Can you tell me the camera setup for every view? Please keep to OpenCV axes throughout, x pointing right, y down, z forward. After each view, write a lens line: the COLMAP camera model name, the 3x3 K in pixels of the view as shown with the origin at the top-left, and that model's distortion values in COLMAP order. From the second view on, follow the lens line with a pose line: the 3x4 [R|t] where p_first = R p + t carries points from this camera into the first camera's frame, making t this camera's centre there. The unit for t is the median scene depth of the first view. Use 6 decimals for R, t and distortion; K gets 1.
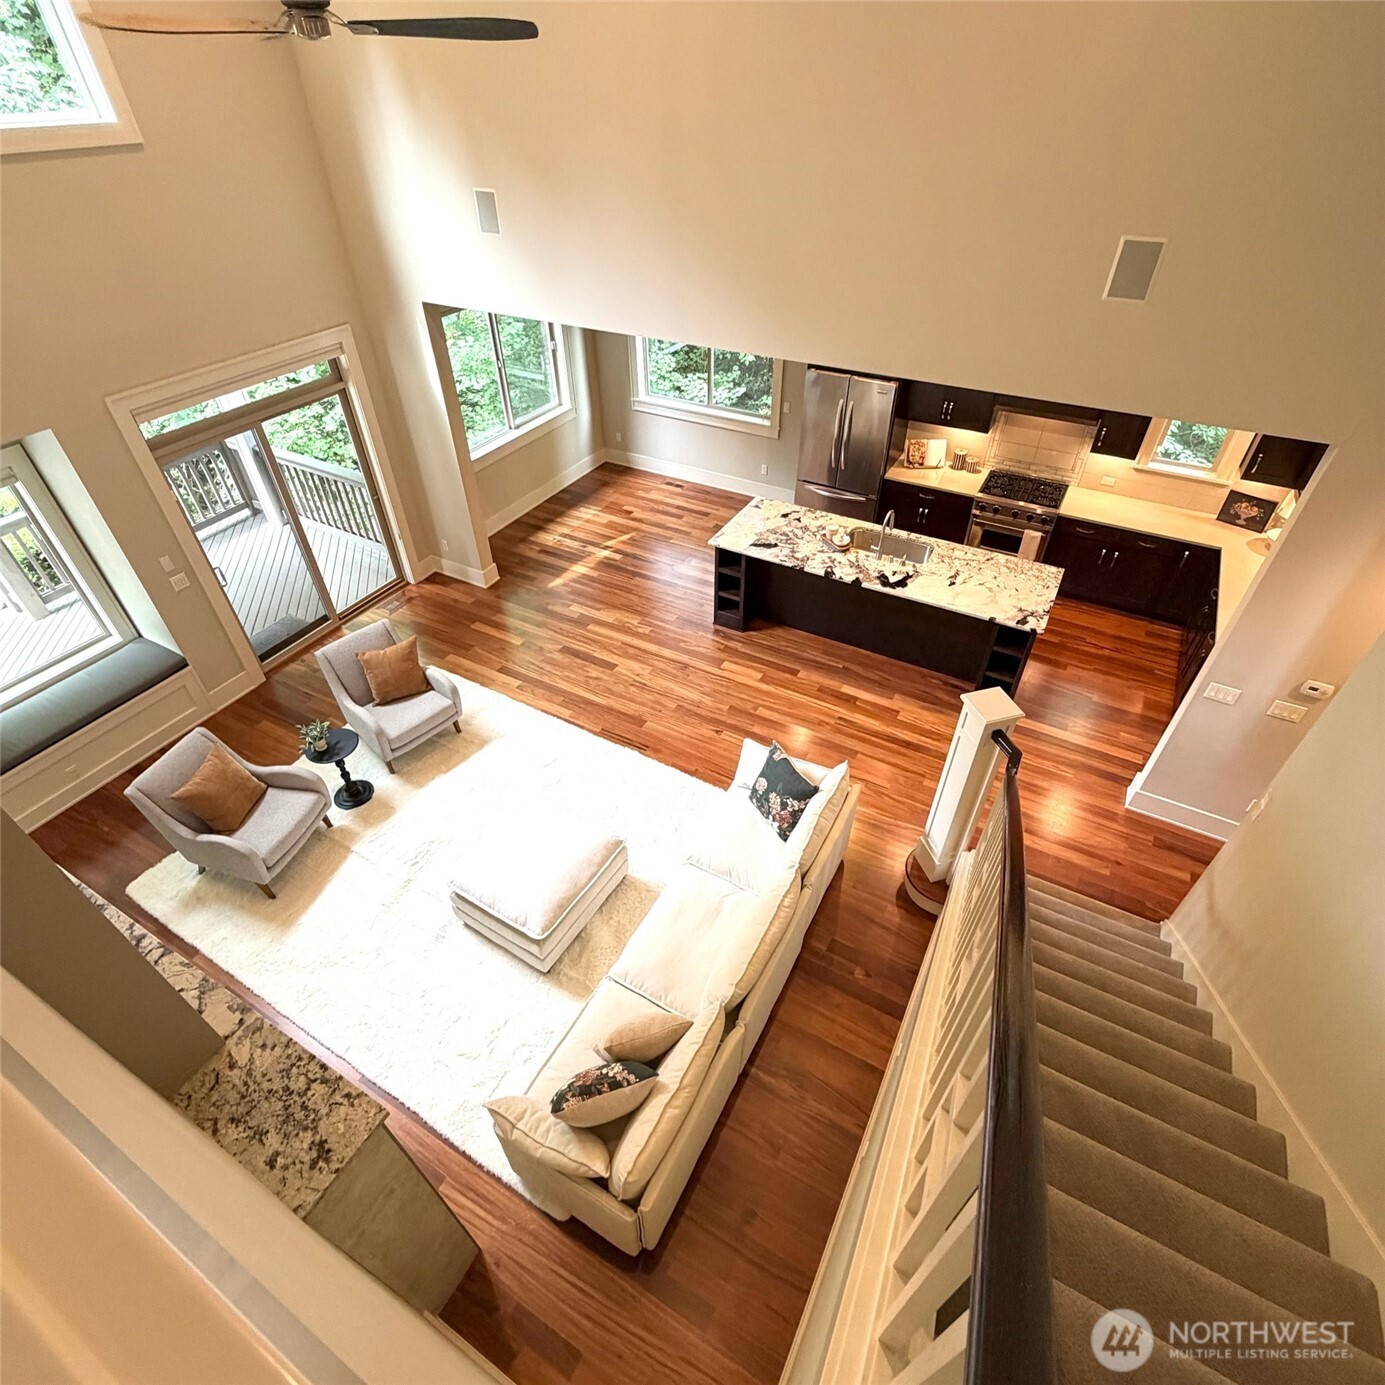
lens RADIAL K [[732.3, 0, 692.5], [0, 732.3, 692.5], [0, 0, 1]] dist [0.000287, 0.000171]
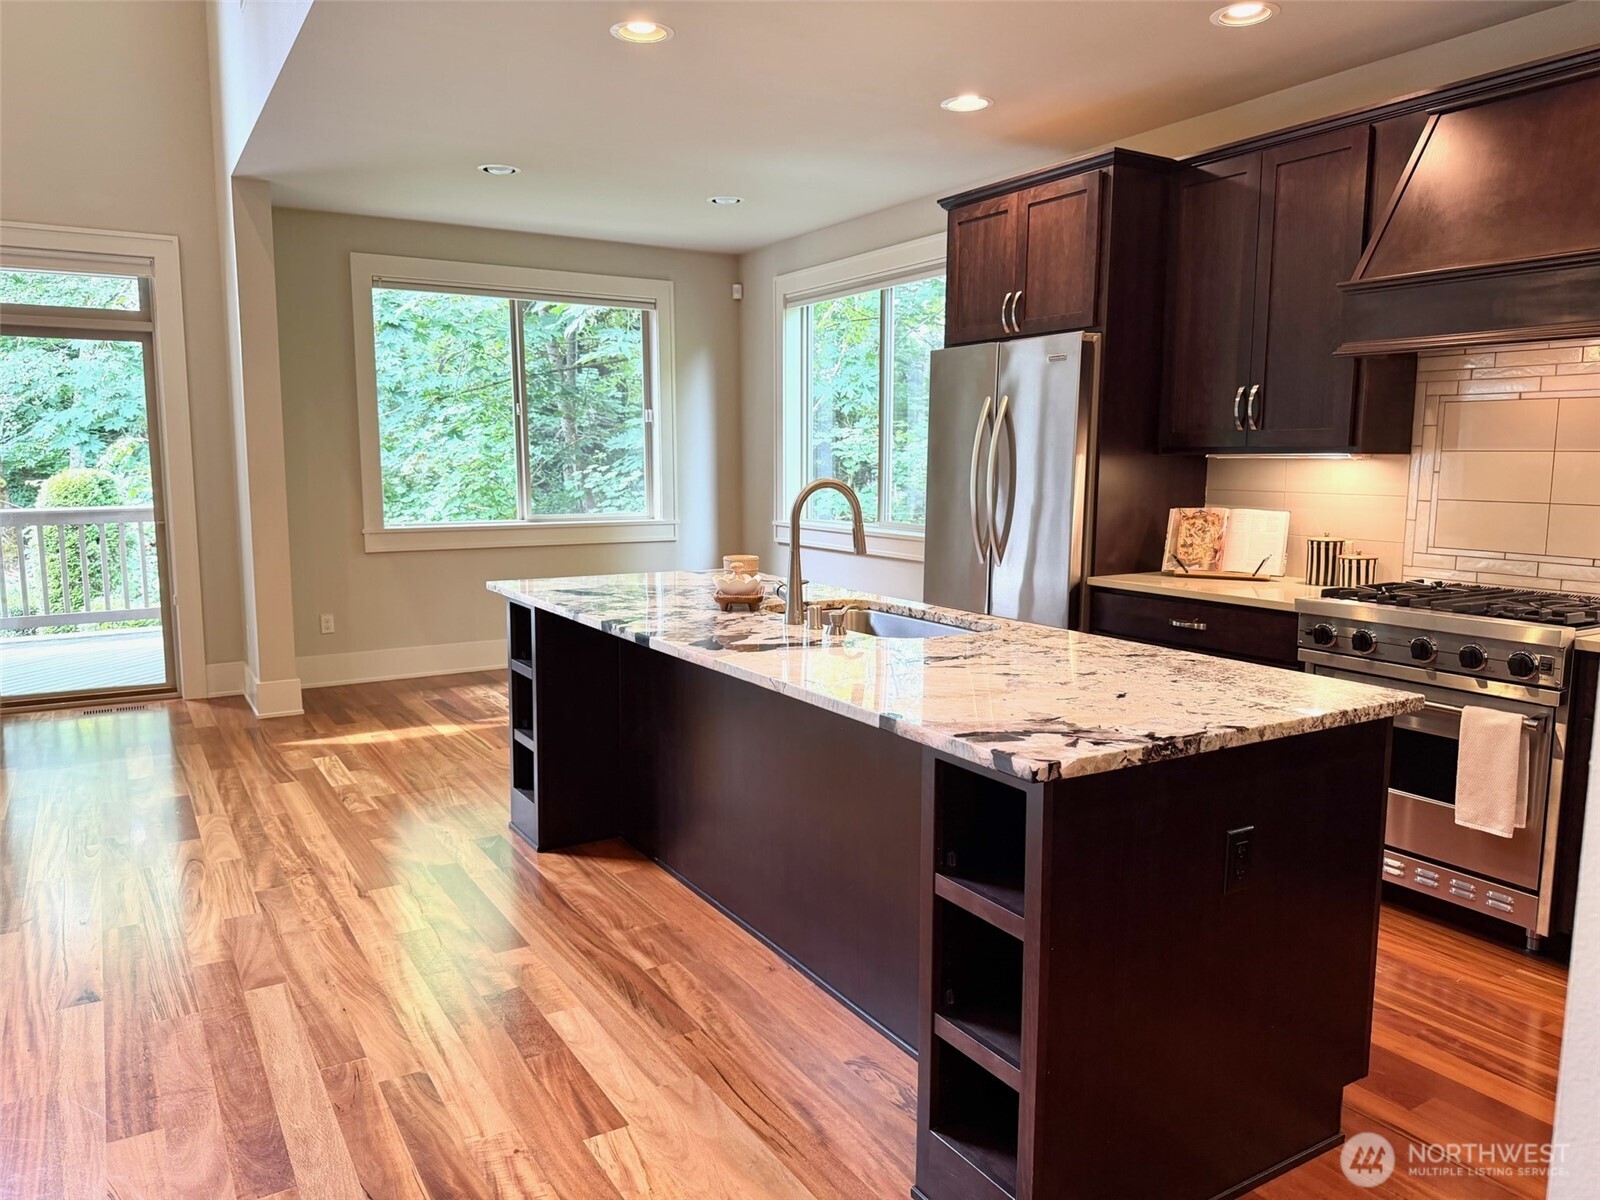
lens RADIAL K [[1138.8, 0, 800.0], [0, 1138.8, 600.0], [0, 0, 1]] dist [0.056675, -0.002083]
pose [[0.871424, 0.073702, -0.484962, 0.451348], [-0.327813, 0.822962, -0.463975, 0.036870], [0.364909, 0.563296, 0.741309, 0.558844]]
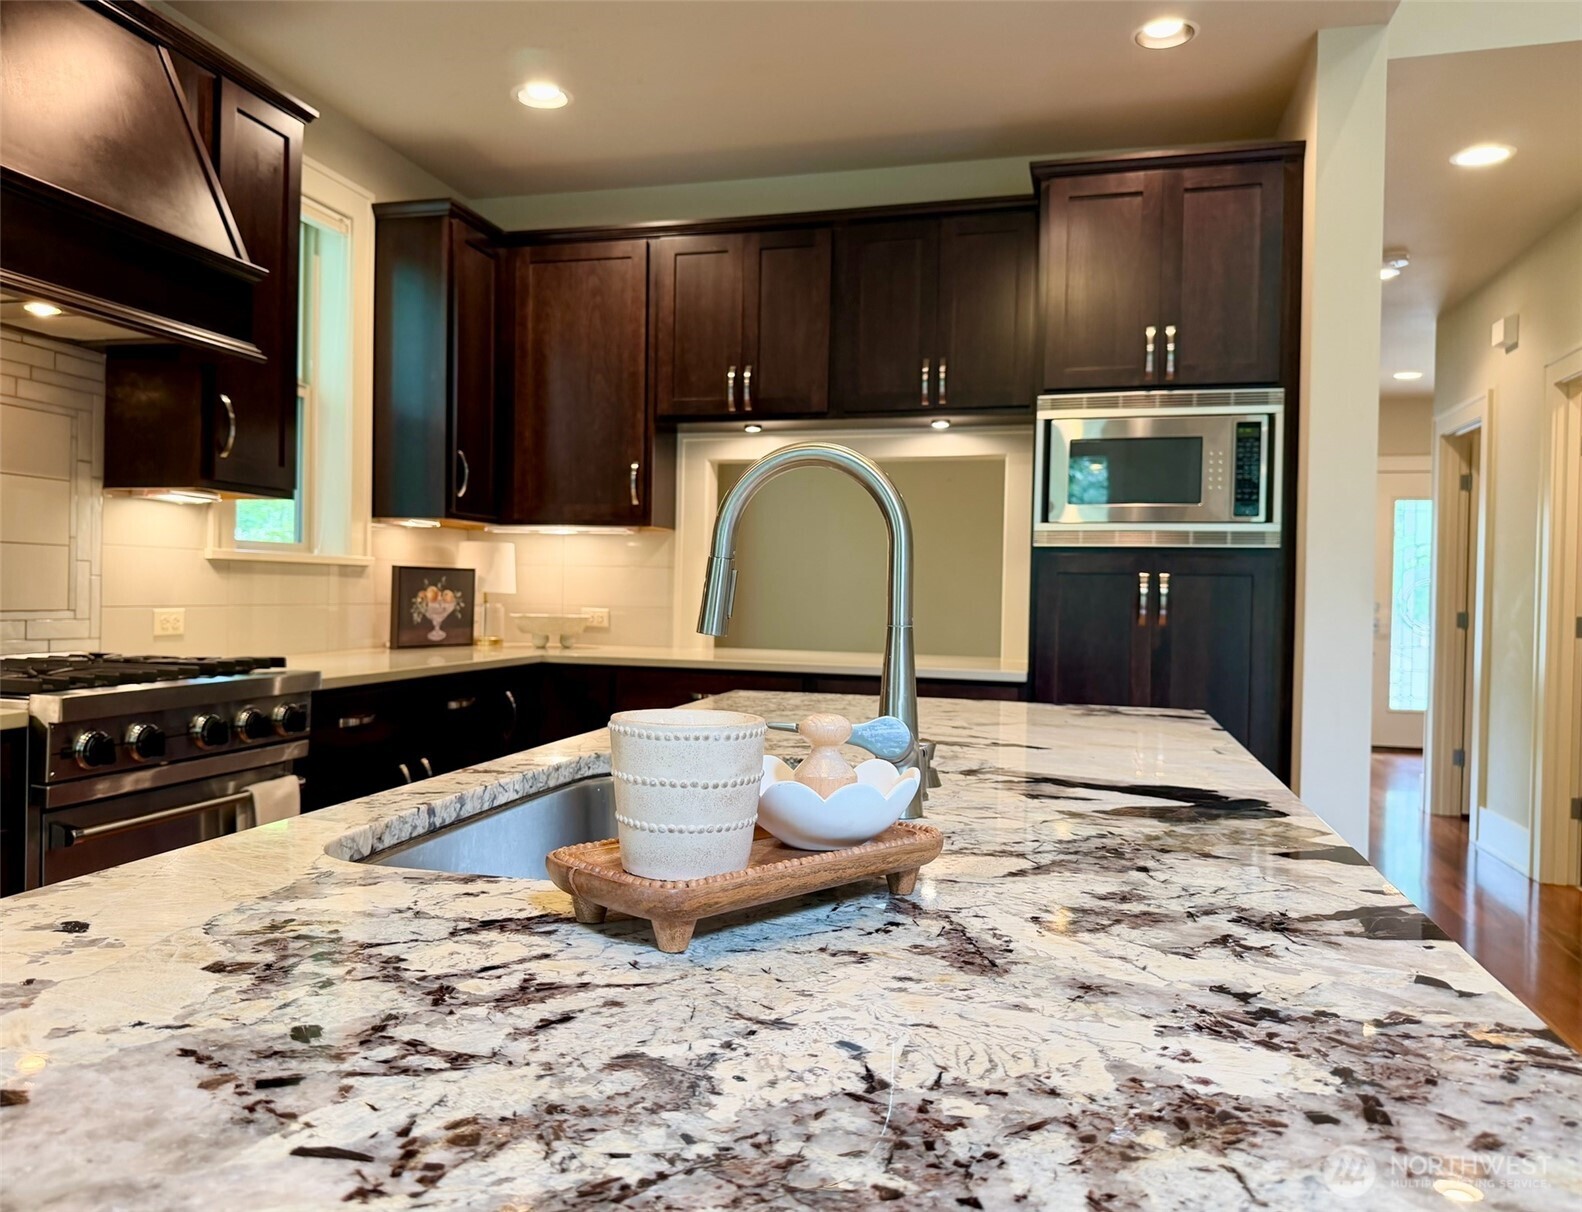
lens RADIAL K [[1188.9, 0, 728.3], [0, 1188.9, 599.2], [0, 0, 1]] dist [0.073714, -0.110180]
pose [[-0.225268, -0.004978, 0.974284, 0.059827], [0.624791, 0.766564, 0.148377, -0.233024], [-0.747590, 0.642148, -0.169572, 0.929740]]
